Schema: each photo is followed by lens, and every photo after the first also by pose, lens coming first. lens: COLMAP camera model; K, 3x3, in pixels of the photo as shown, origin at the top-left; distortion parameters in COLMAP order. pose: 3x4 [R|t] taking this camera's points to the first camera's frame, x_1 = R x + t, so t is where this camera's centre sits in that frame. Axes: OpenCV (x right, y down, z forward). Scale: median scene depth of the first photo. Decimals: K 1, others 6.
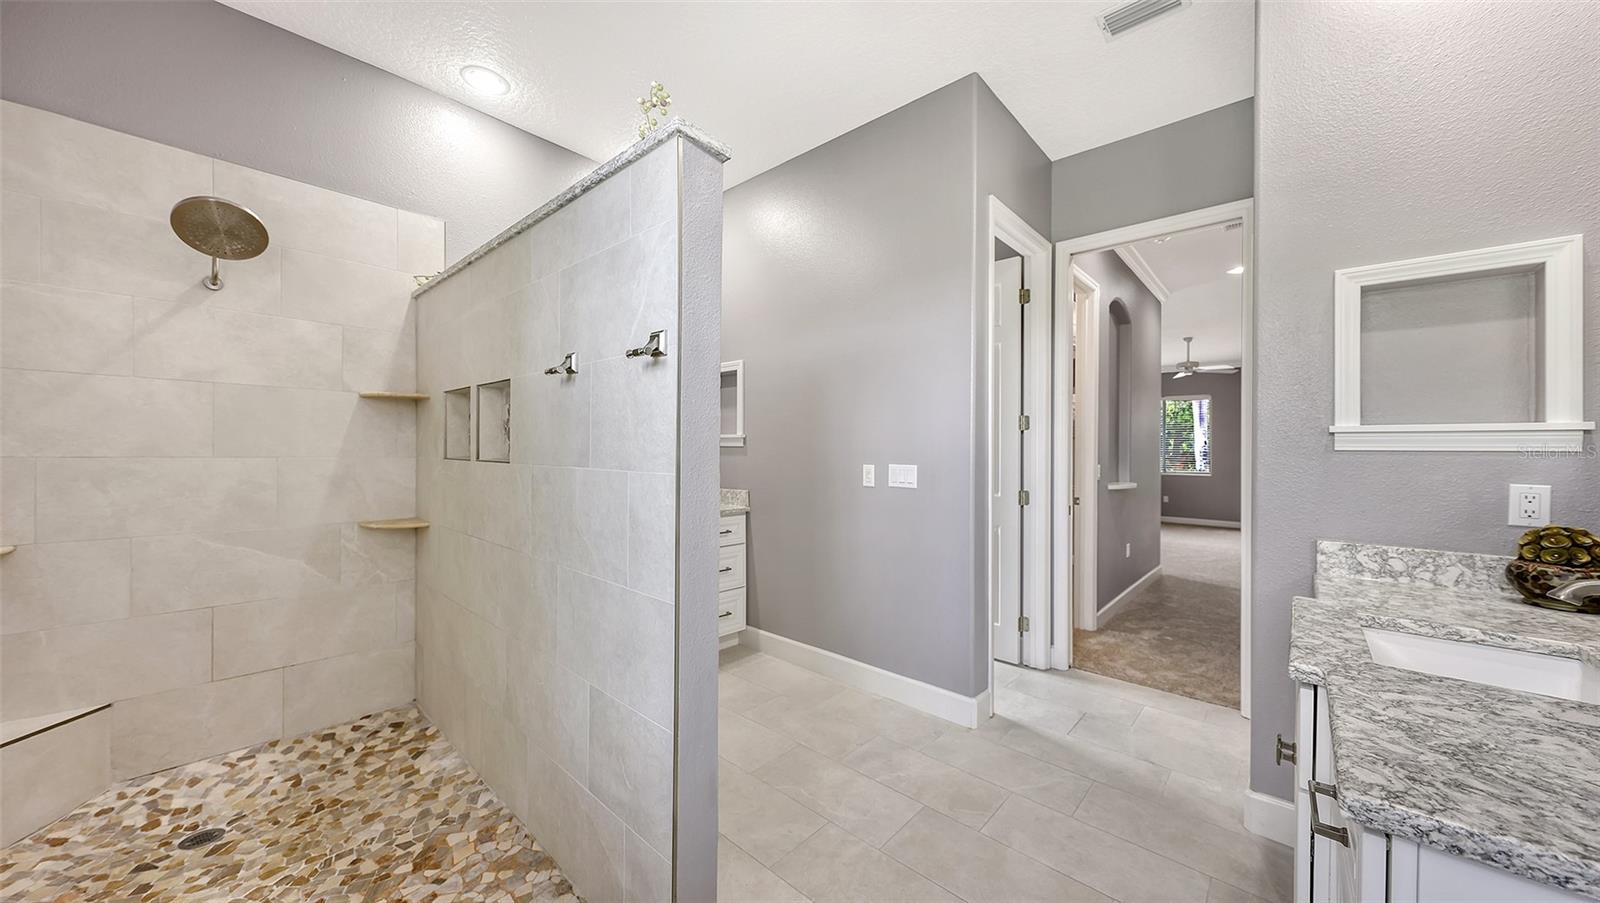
lens RADIAL K [[551.6, 0, 805.9], [0, 551.6, 452.0], [0, 0, 1]] dist [0.000842, -0.000444]
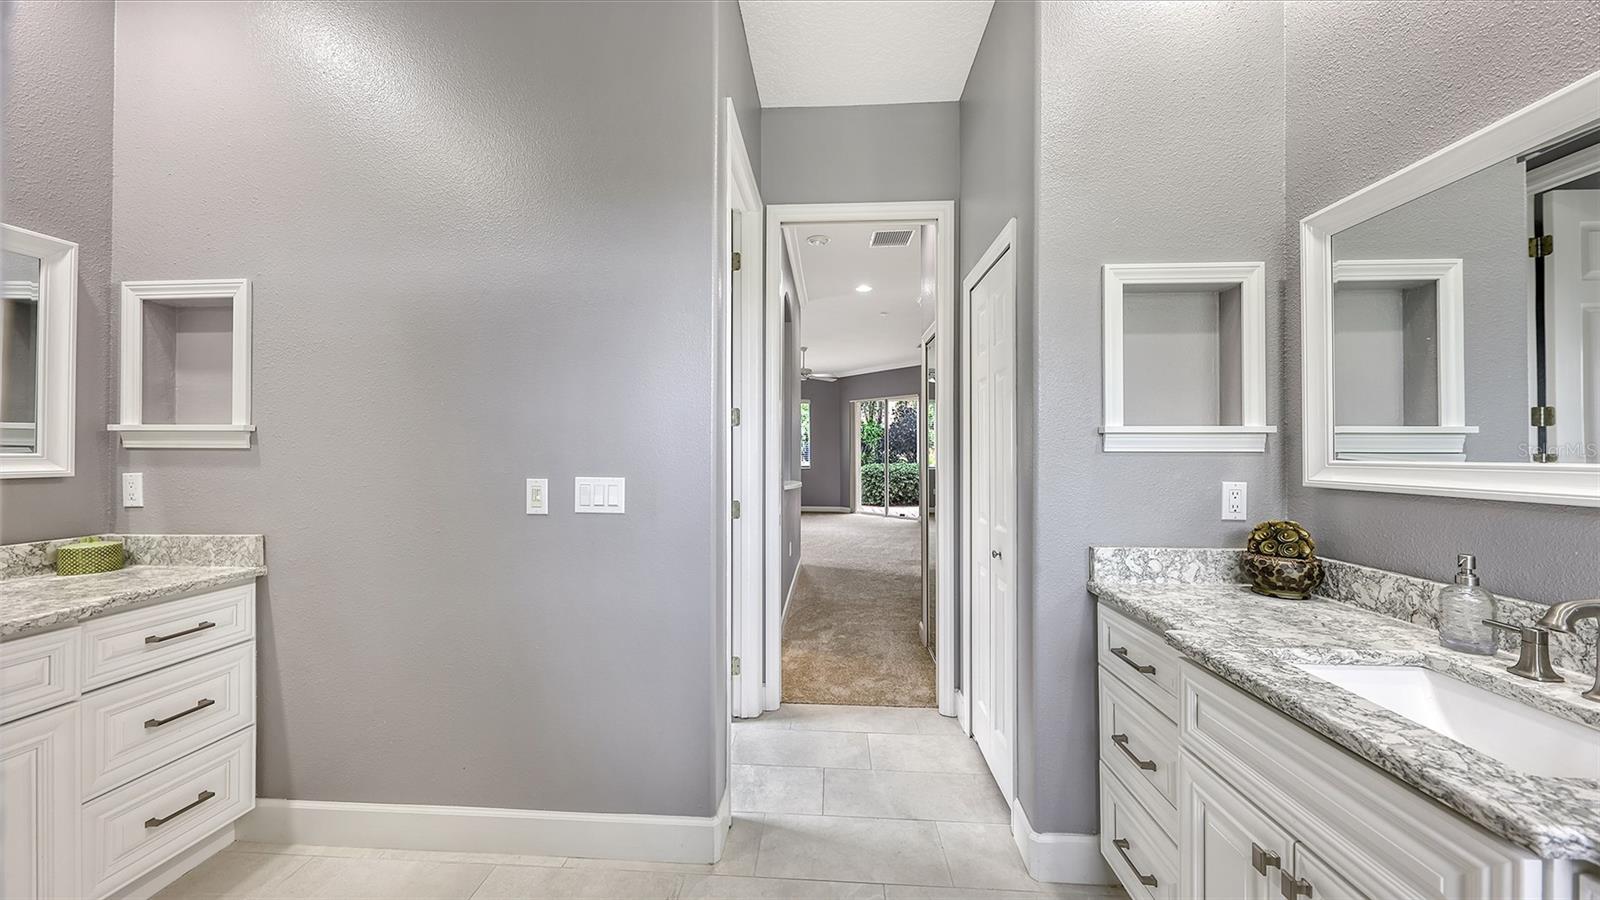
lens RADIAL K [[551.6, 0, 794.4], [0, 551.6, 442.1], [0, 0, 1]] dist [0.000842, -0.000444]
pose [[0.790780, 0.000121, 0.612101, -0.054223], [0.007308, 0.999927, -0.009639, -0.014318], [-0.612057, 0.012096, 0.790721, 0.571693]]
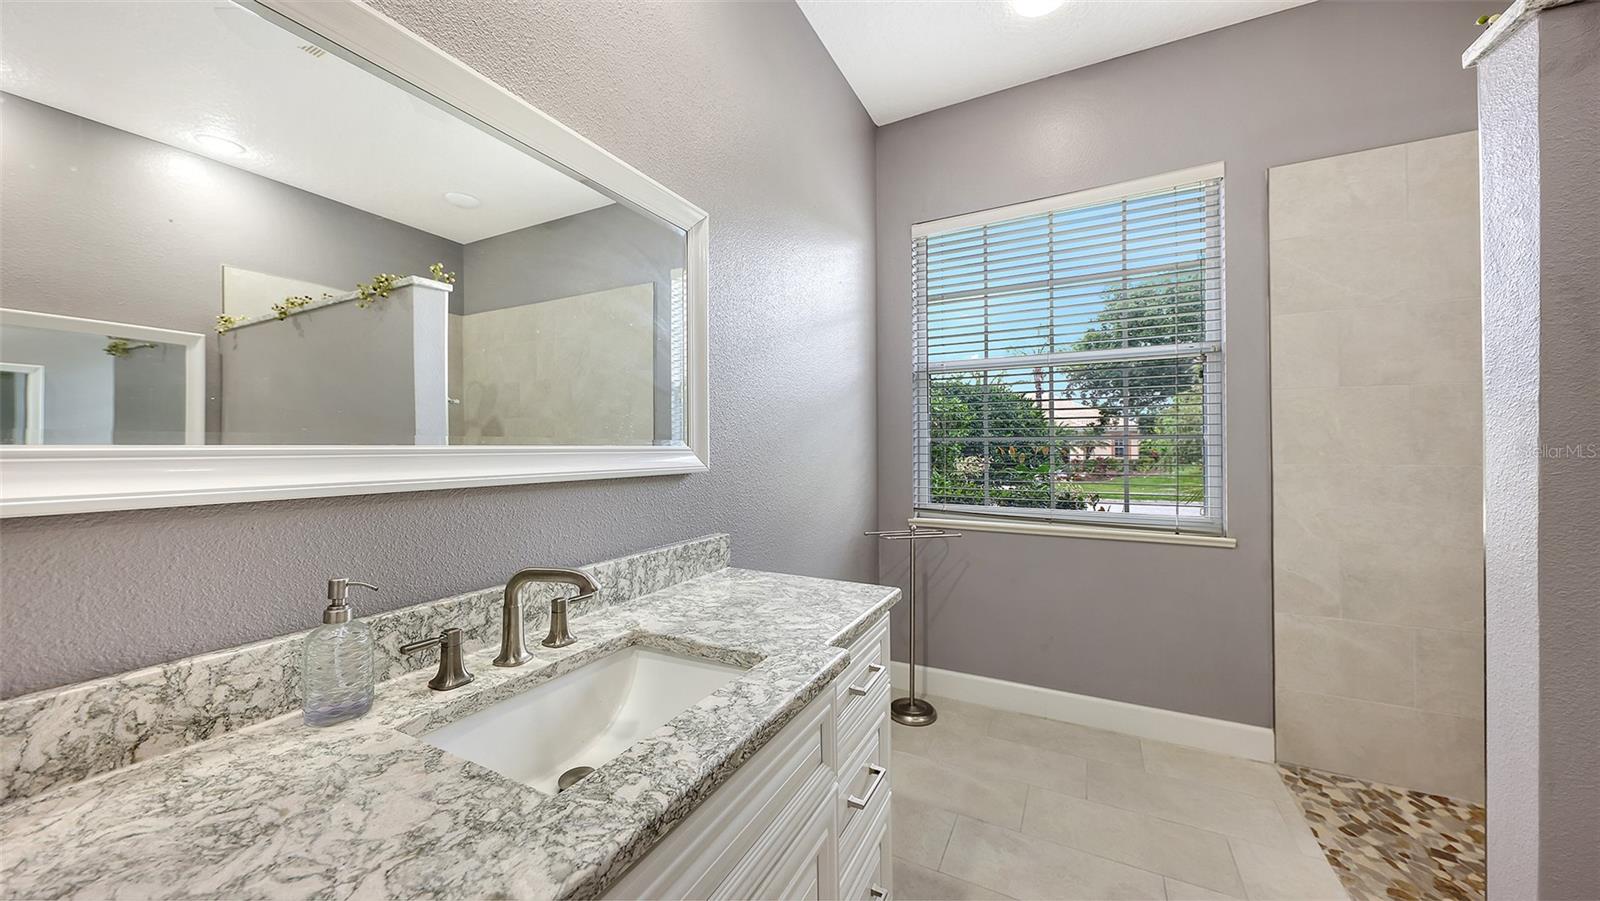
lens RADIAL K [[551.6, 0, 798.8], [0, 551.6, 451.4], [0, 0, 1]] dist [0.000842, -0.000444]
pose [[-0.968531, -0.012415, -0.248584, 0.690706], [-0.012045, 0.999923, -0.003008, 0.011595], [0.248602, 0.000081, -0.968606, 1.106401]]
